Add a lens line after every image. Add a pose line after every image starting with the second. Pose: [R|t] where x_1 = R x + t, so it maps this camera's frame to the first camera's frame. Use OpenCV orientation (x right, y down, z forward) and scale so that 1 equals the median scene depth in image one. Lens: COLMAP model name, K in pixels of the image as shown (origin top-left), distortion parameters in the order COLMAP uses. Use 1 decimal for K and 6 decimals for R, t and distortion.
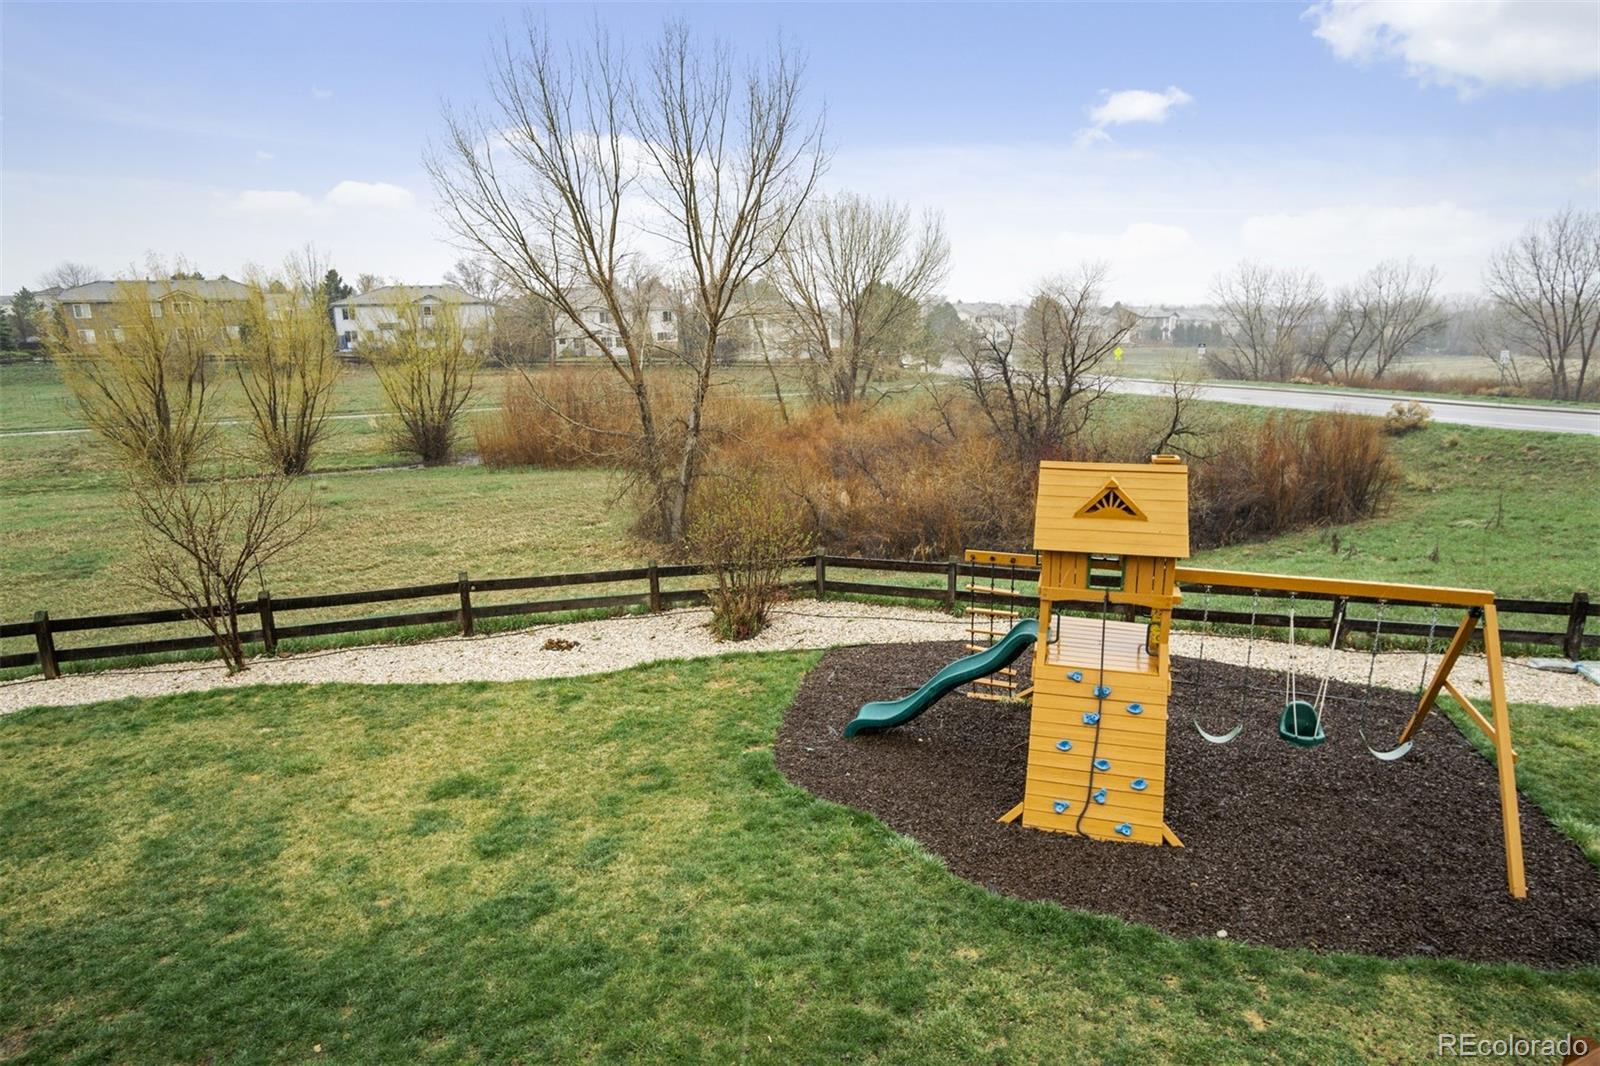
lens RADIAL K [[869.6, 0, 768.5], [0, 869.6, 514.1], [0, 0, 1]] dist [-0.004251, -0.001351]
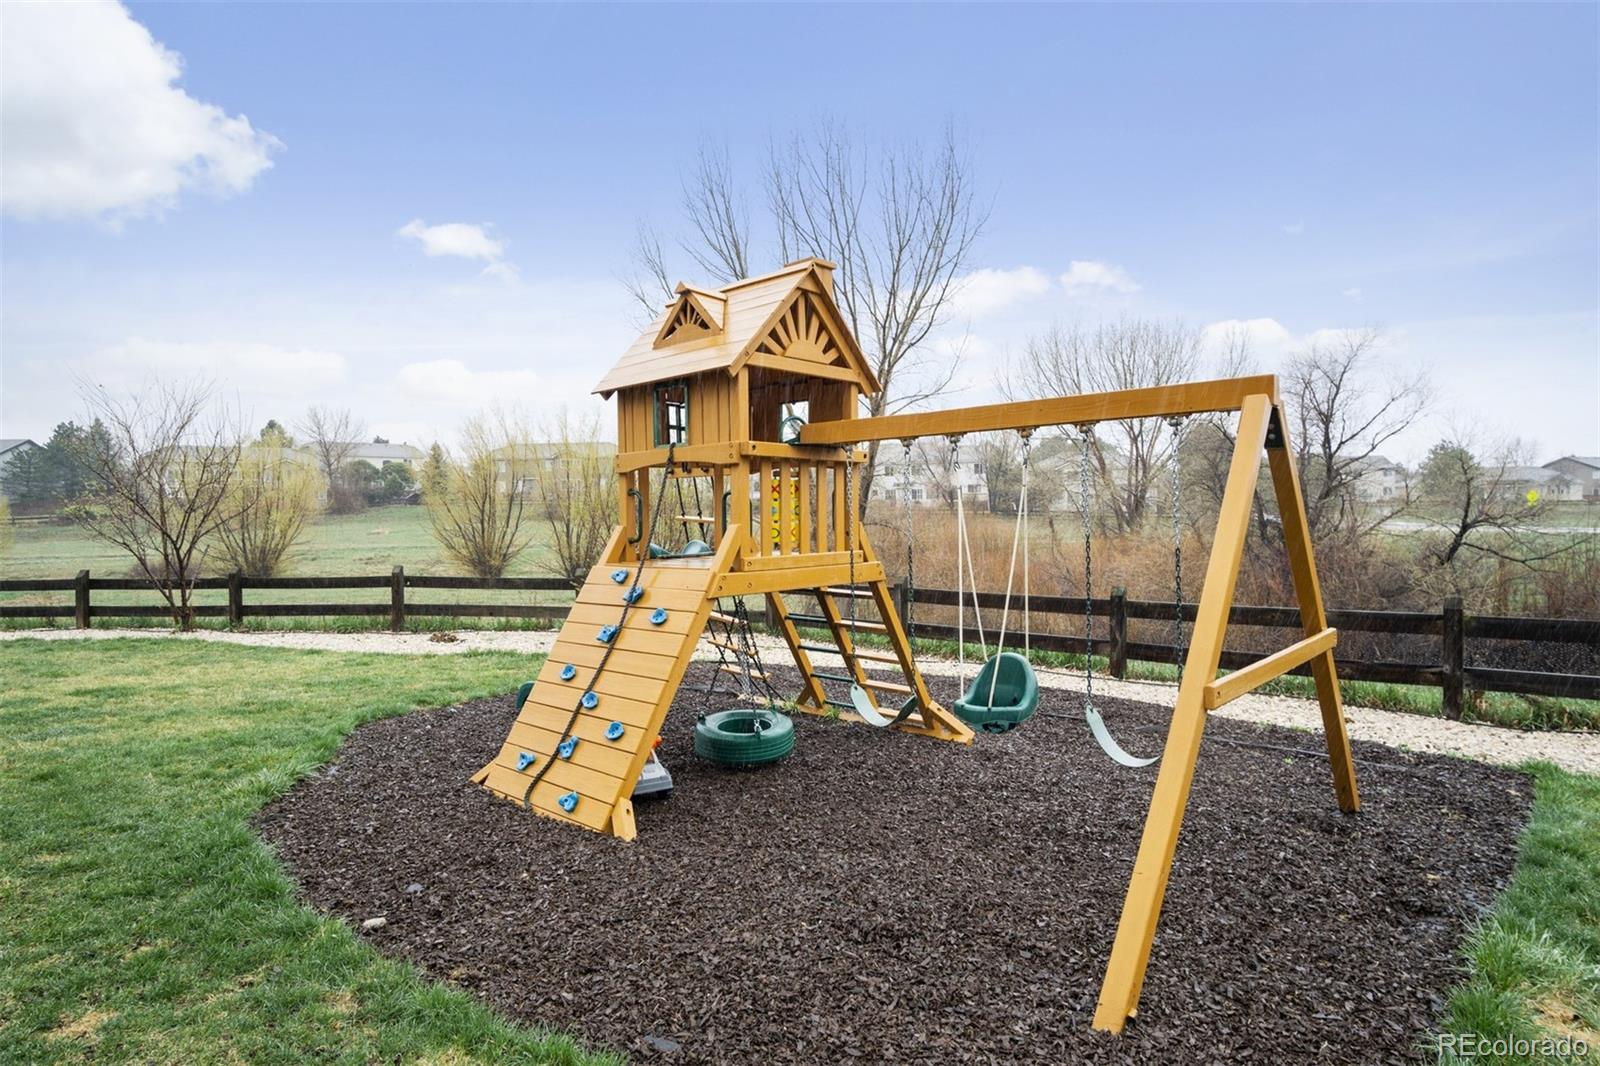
lens RADIAL K [[859.9, 0, 768.9], [0, 859.9, 534.3], [0, 0, 1]] dist [0.003250, 0.000744]
pose [[0.908597, 0.013055, -0.417470, 0.467052], [-0.088510, 0.982830, -0.161901, 0.161187], [0.408188, 0.184053, 0.894152, 0.300251]]
